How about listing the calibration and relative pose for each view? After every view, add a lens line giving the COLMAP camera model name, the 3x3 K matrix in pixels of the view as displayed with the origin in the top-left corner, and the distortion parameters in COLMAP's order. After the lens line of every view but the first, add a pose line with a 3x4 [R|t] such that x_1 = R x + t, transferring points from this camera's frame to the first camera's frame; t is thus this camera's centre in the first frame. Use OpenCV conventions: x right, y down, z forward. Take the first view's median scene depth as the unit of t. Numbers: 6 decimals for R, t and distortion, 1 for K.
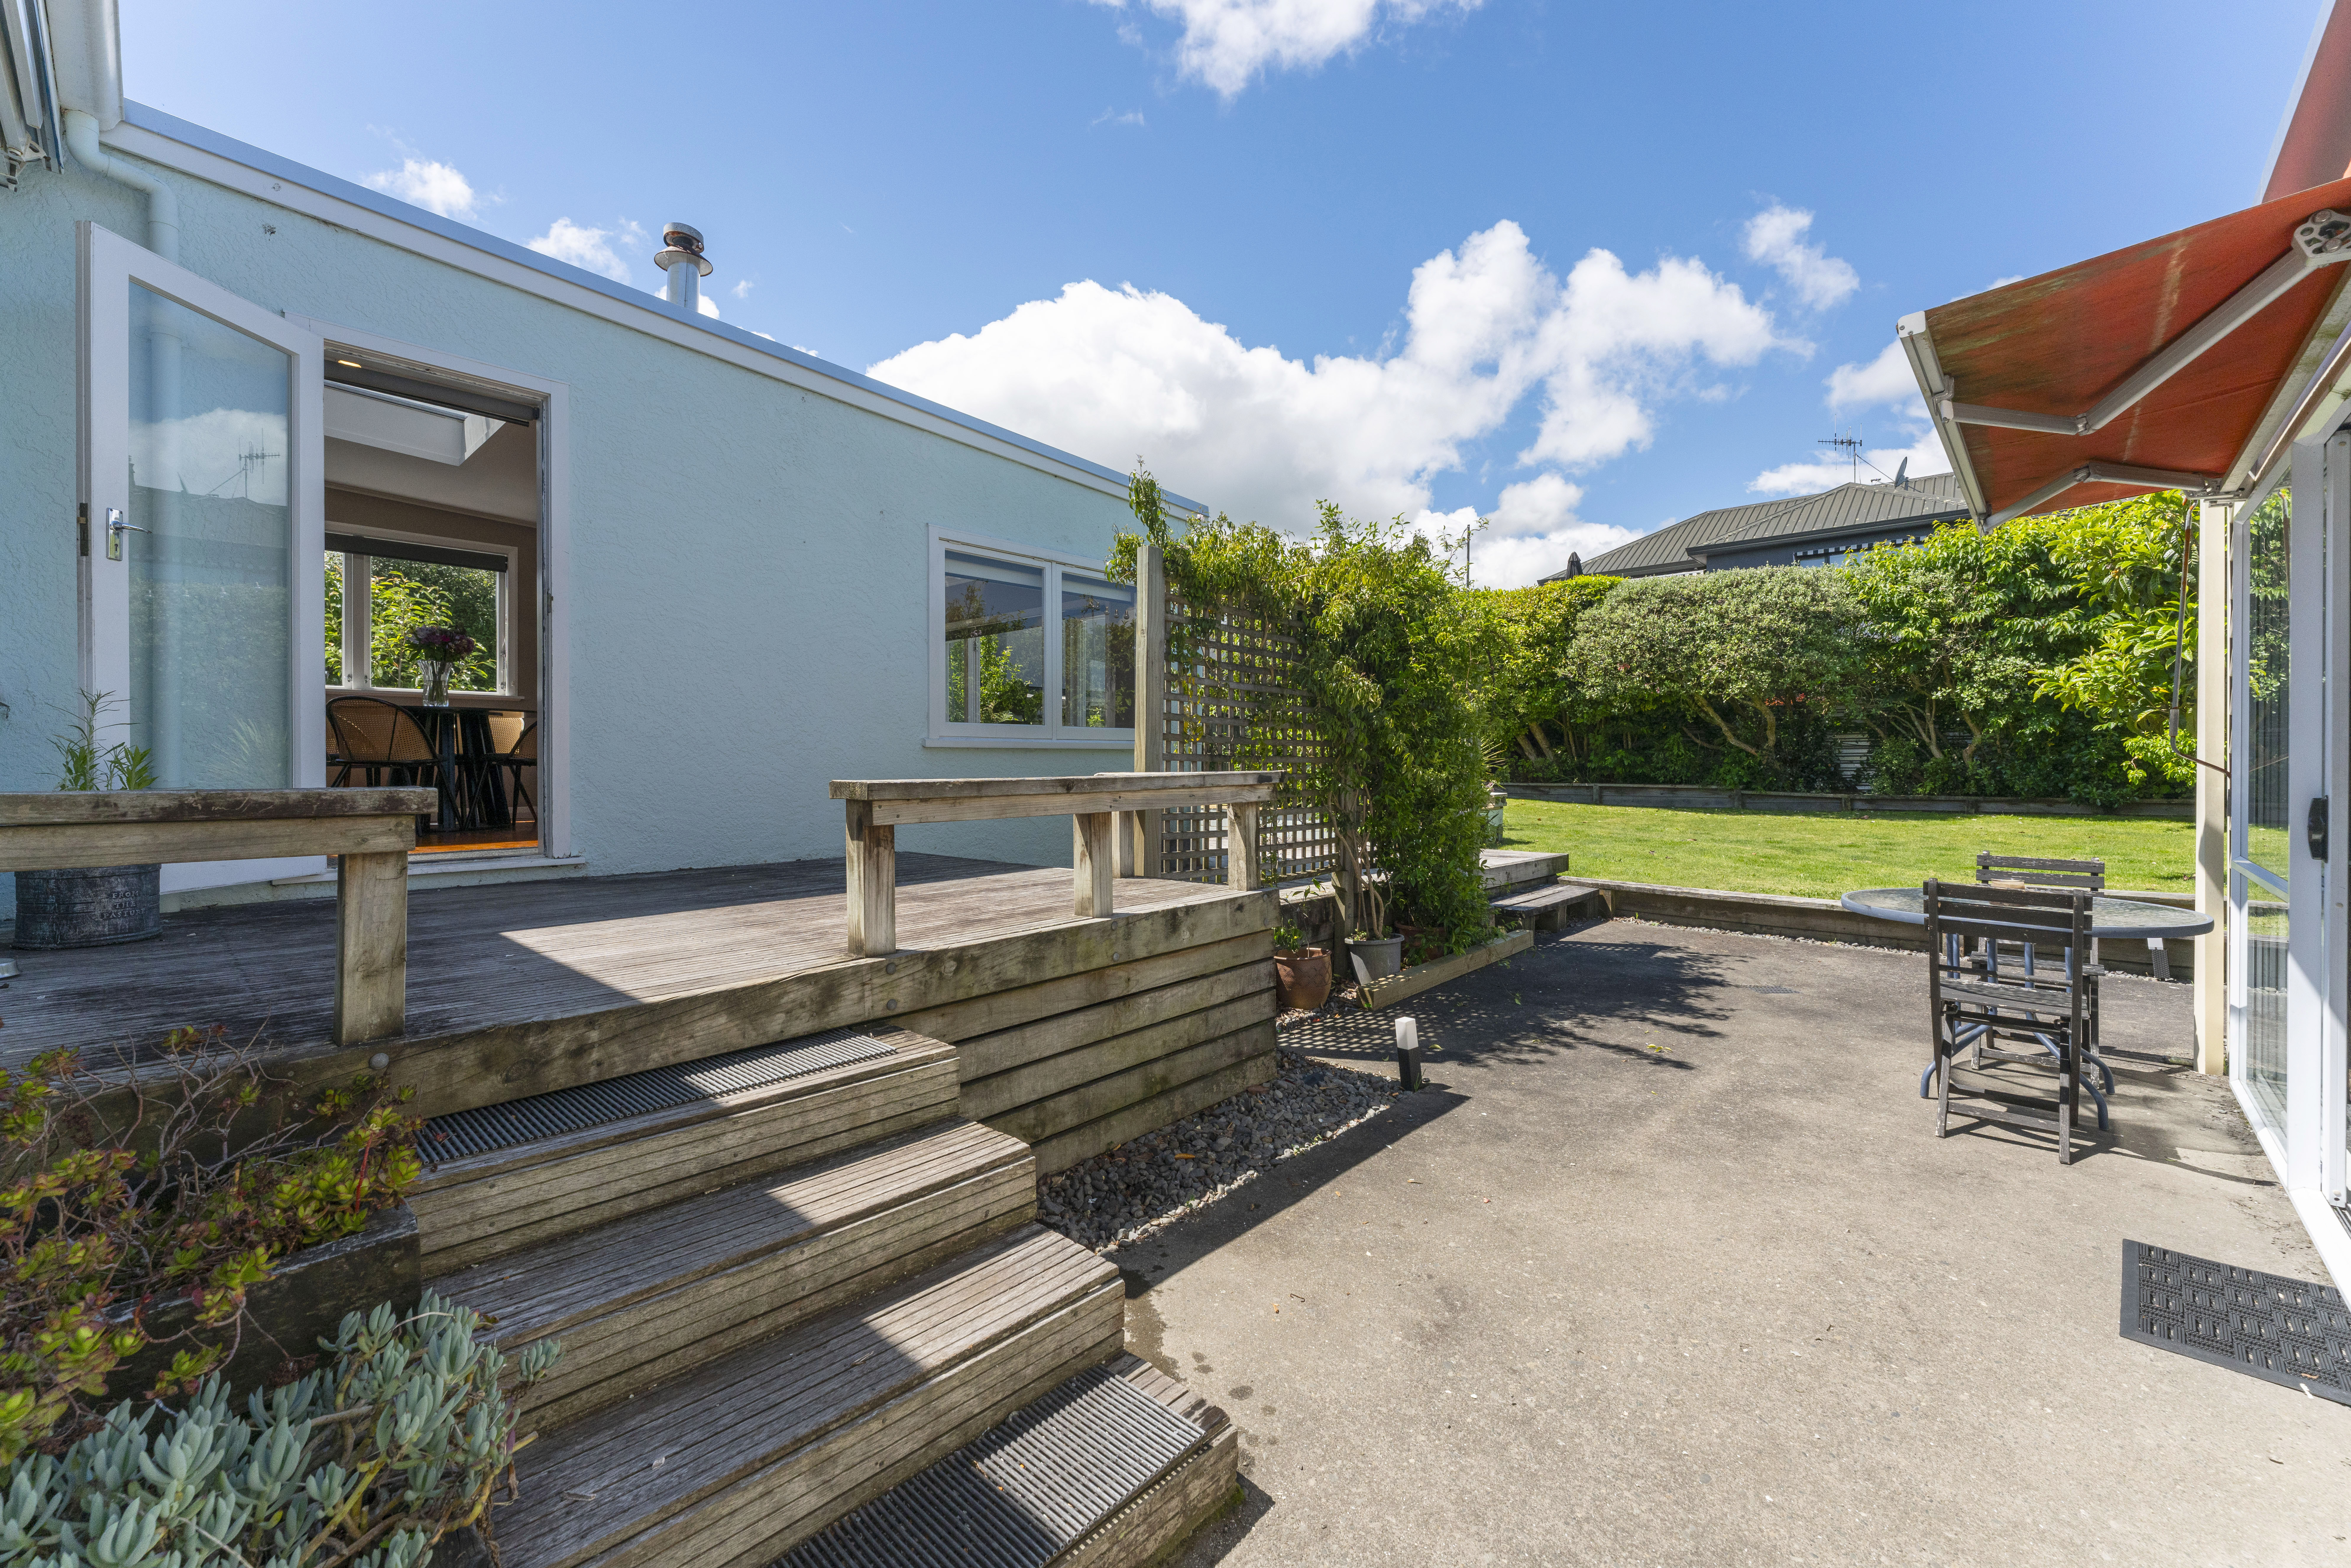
lens RADIAL K [[957.9, 0, 1177.8], [0, 957.9, 767.5], [0, 0, 1]] dist [-0.004590, -0.000164]
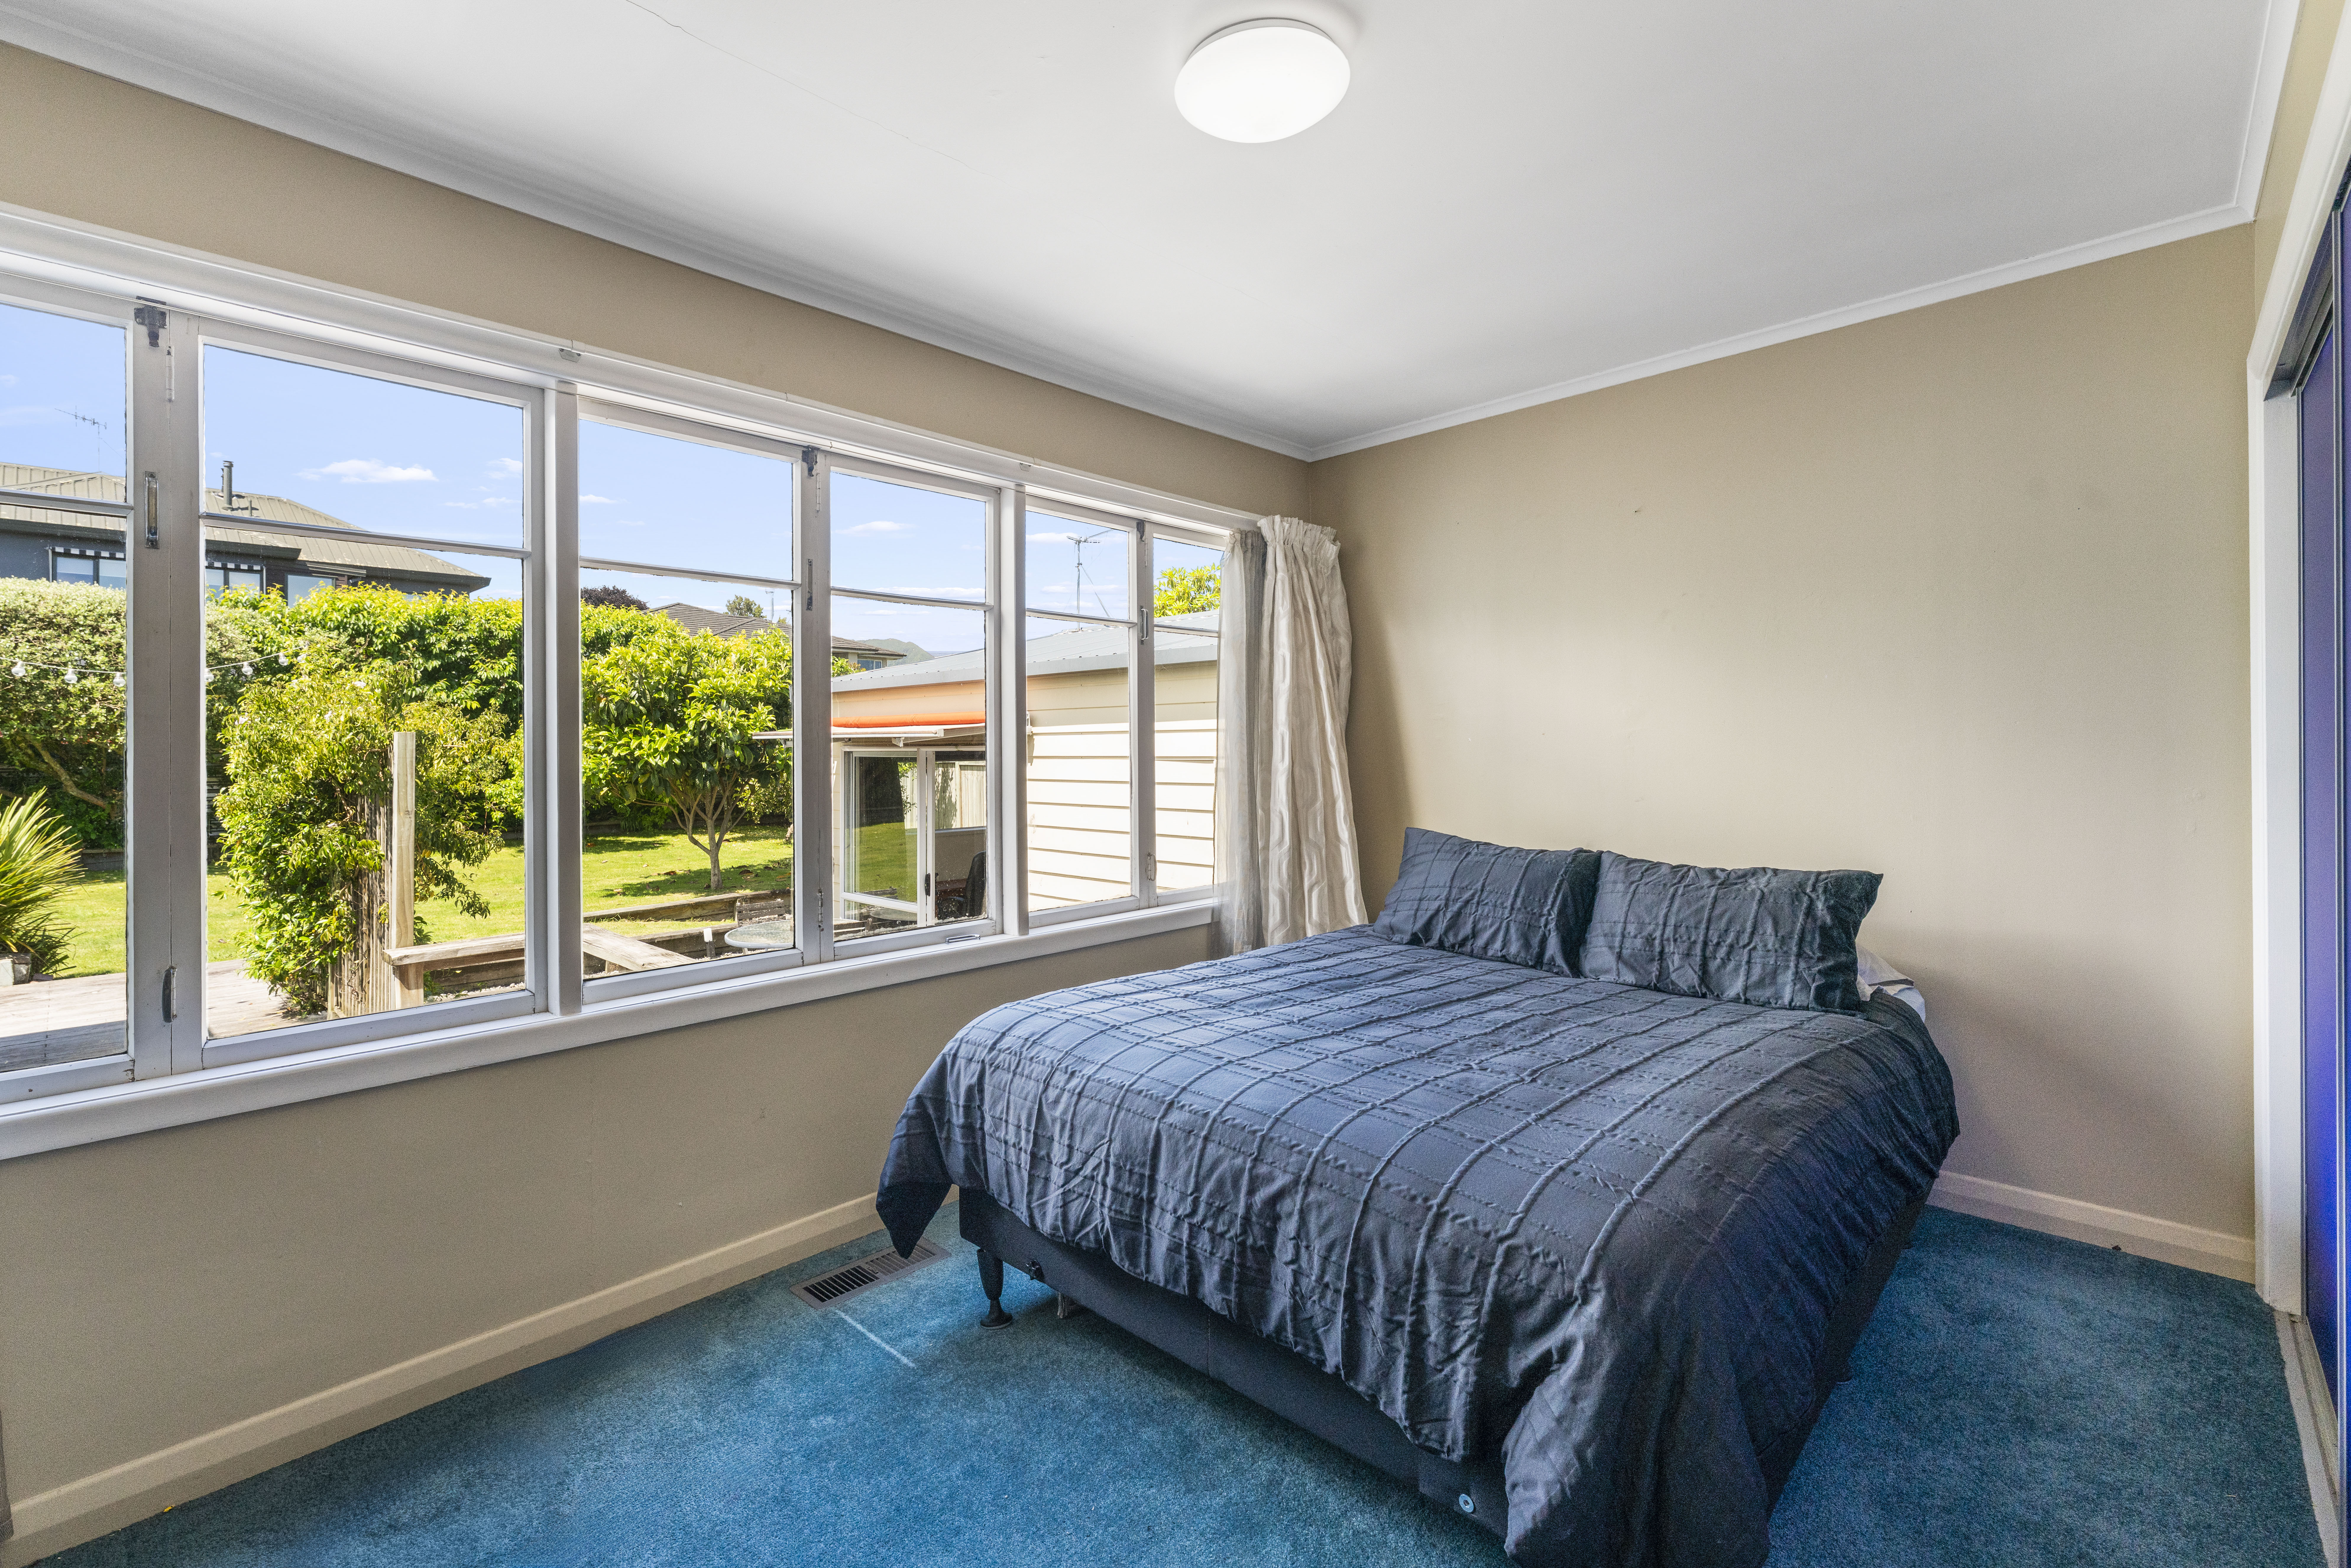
lens RADIAL K [[1038.0, 0, 1169.3], [0, 1038.0, 743.7], [0, 0, 1]] dist [-0.004186, -0.000124]
pose [[0.015028, 0.008911, 0.999847, -0.327037], [0.009459, 0.999914, -0.009053, -0.056602], [-0.999842, 0.009594, 0.014942, 0.042314]]
